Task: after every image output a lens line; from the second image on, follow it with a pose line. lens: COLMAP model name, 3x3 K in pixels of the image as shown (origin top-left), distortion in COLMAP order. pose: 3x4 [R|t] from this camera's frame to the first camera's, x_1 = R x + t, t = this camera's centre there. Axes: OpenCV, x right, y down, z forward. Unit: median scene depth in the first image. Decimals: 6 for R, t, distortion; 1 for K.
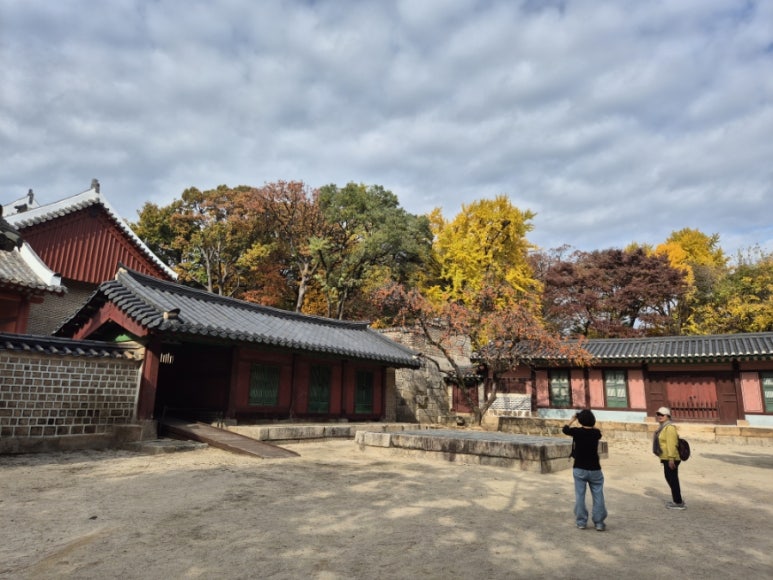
lens RADIAL K [[458.6, 0, 386.9], [0, 458.6, 291.4], [0, 0, 1]] dist [-0.000422, -0.002397]
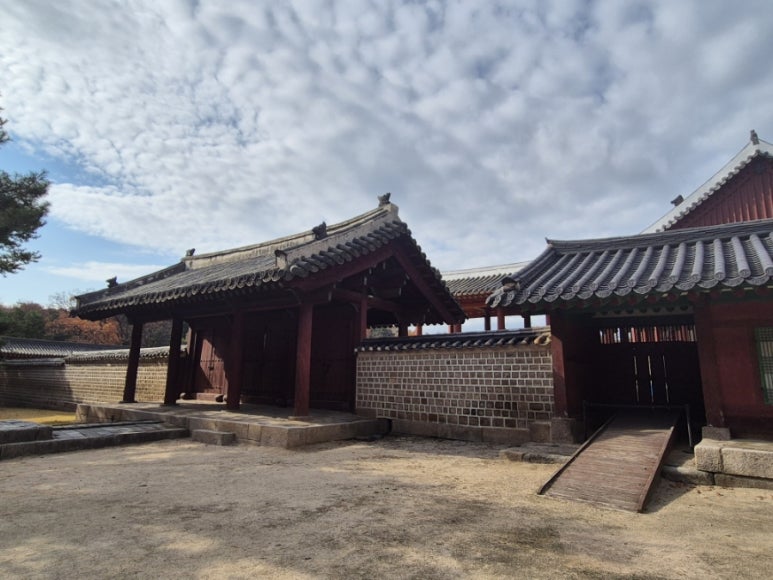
lens RADIAL K [[458.6, 0, 387.4], [0, 458.6, 289.1], [0, 0, 1]] dist [-0.000422, -0.002397]
pose [[0.027250, -0.213773, -0.976503, 0.323710], [0.219751, 0.954251, -0.202769, 0.180123], [0.975175, -0.209062, 0.072980, 0.767002]]
